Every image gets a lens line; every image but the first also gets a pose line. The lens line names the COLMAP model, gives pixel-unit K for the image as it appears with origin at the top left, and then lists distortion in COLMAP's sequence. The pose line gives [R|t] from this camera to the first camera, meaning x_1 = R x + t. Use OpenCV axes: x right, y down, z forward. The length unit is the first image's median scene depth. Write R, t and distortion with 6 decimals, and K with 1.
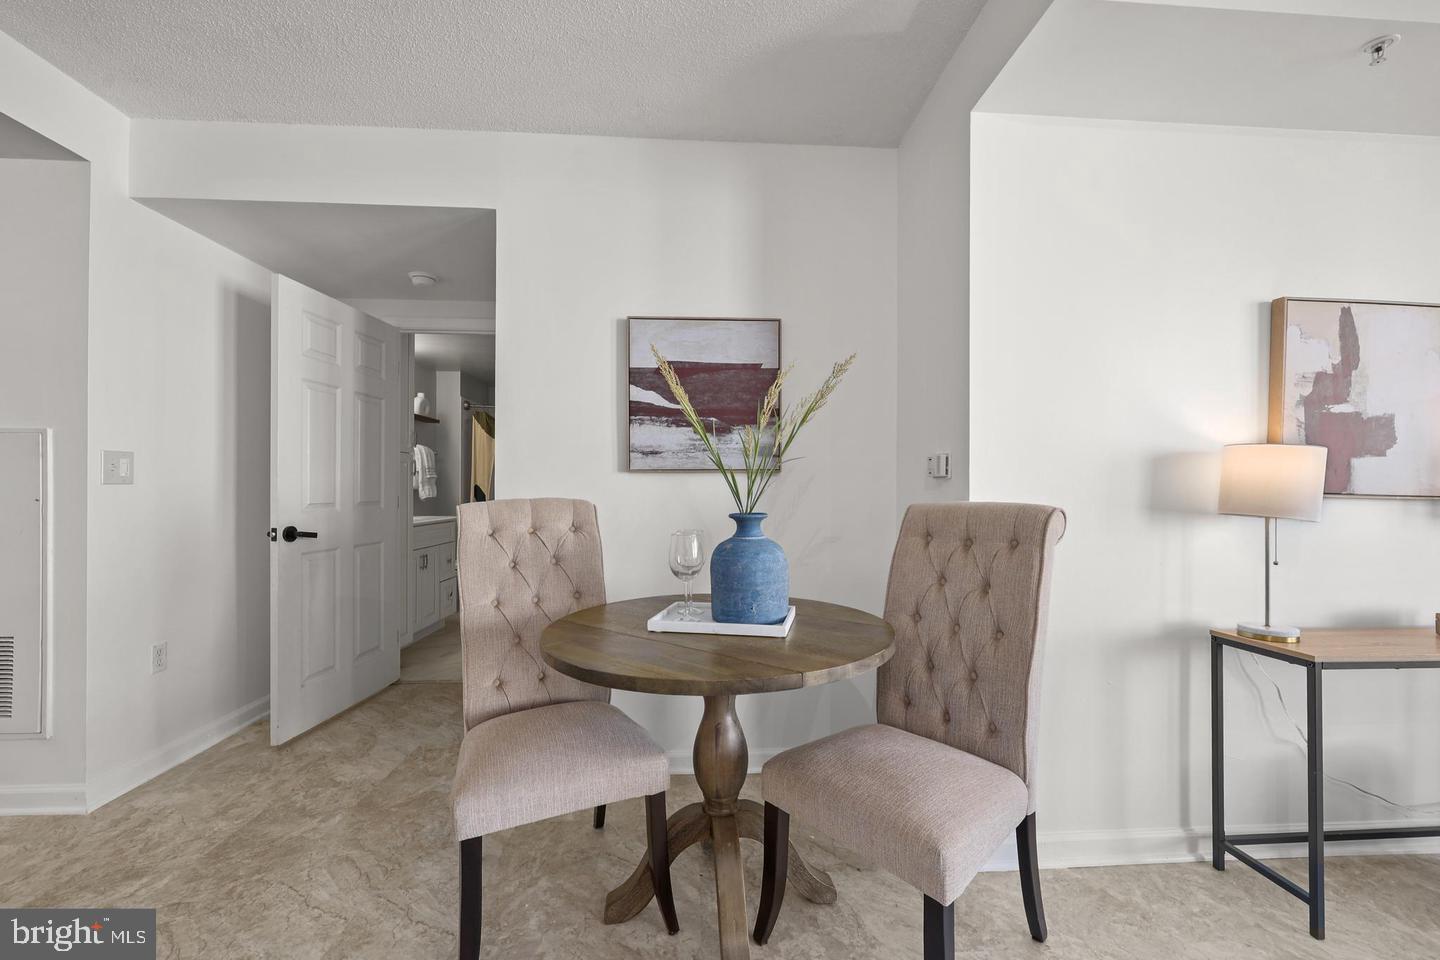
lens RADIAL K [[604.1, 0, 726.9], [0, 604.1, 476.8], [0, 0, 1]] dist [0.002937, -0.000347]
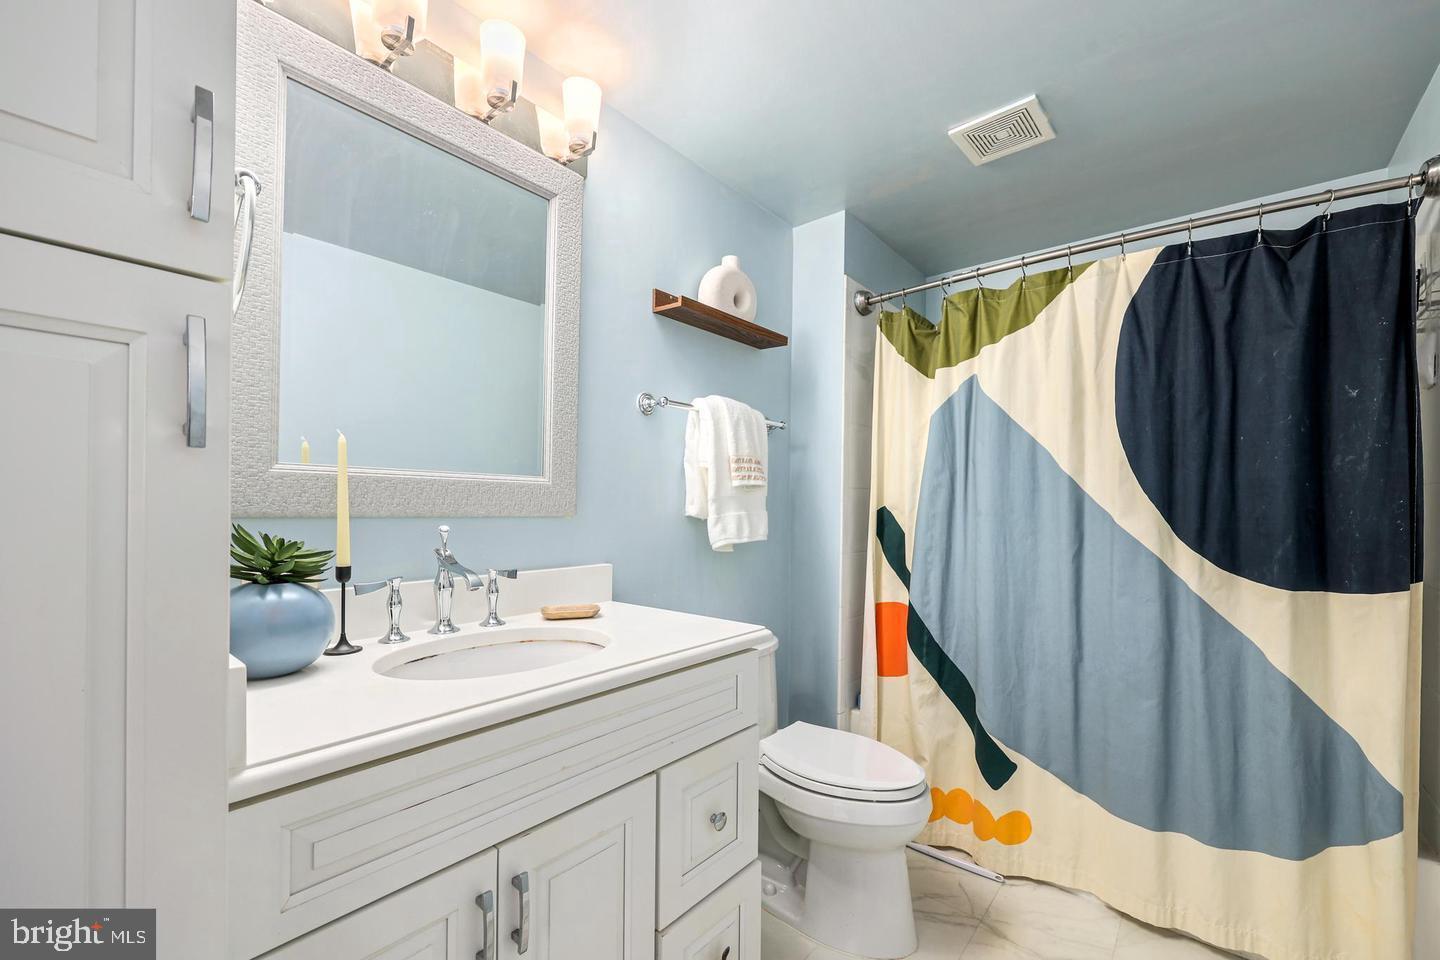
lens RADIAL K [[604.1, 0, 719.6], [0, 604.1, 490.2], [0, 0, 1]] dist [0.002937, -0.000347]
pose [[0.734838, 0.013603, -0.678106, -0.241714], [-0.011641, 0.999905, 0.007443, 0.000993], [0.678142, 0.002425, 0.734927, 0.676392]]
